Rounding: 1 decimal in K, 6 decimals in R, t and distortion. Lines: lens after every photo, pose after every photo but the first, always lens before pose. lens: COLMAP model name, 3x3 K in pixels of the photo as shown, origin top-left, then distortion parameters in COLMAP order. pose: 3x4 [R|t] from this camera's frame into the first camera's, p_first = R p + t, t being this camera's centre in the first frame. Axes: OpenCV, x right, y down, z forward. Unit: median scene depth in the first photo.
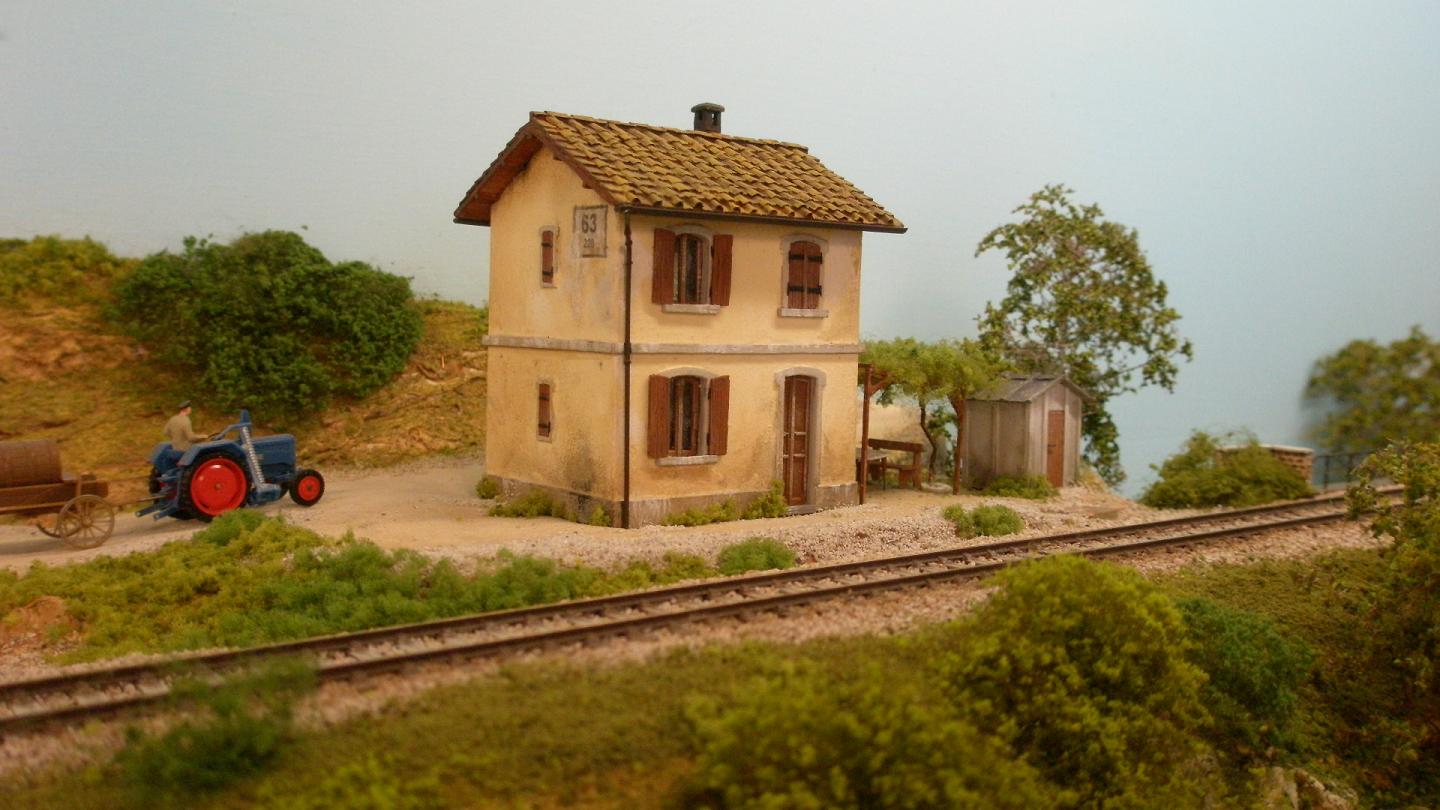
lens RADIAL K [[1410.7, 0, 720.0], [0, 1410.7, 405.0], [0, 0, 1]] dist [-0.001400, -0.000460]
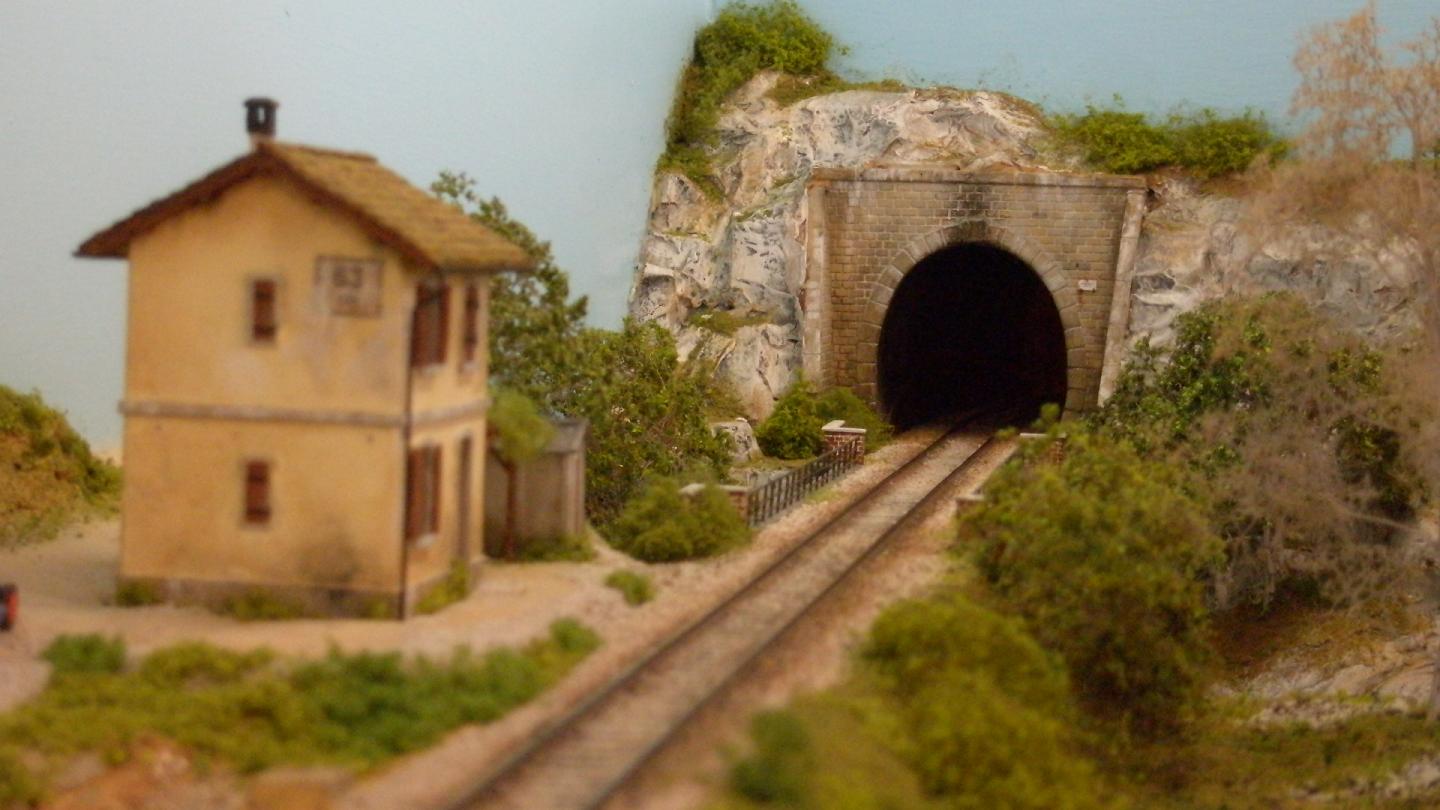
lens RADIAL K [[3080.6, 0, 720.0], [0, 3080.6, 405.0], [0, 0, 1]] dist [0.001399, 0.136099]
pose [[0.733705, -0.033662, 0.678634, -1.172075], [0.025466, 0.999433, 0.022042, -0.082535], [-0.678991, 0.001110, 0.734146, -0.533270]]
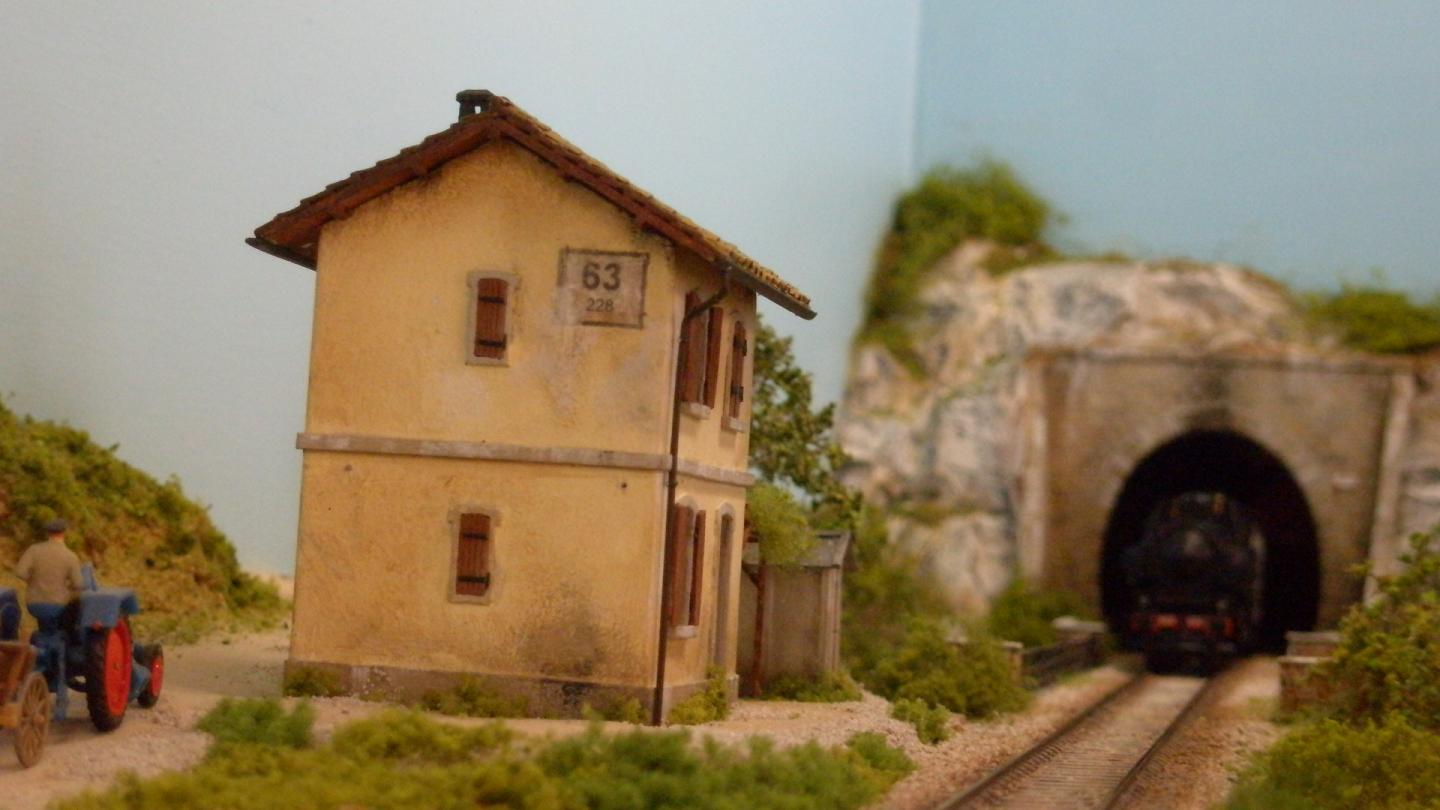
lens RADIAL K [[3080.6, 0, 720.0], [0, 3080.6, 405.0], [0, 0, 1]] dist [0.001399, 0.136099]
pose [[0.749878, 0.055885, 0.659211, -0.977403], [-0.000253, 0.996450, -0.084187, 0.054319], [-0.661576, 0.062963, 0.747230, -0.127925]]
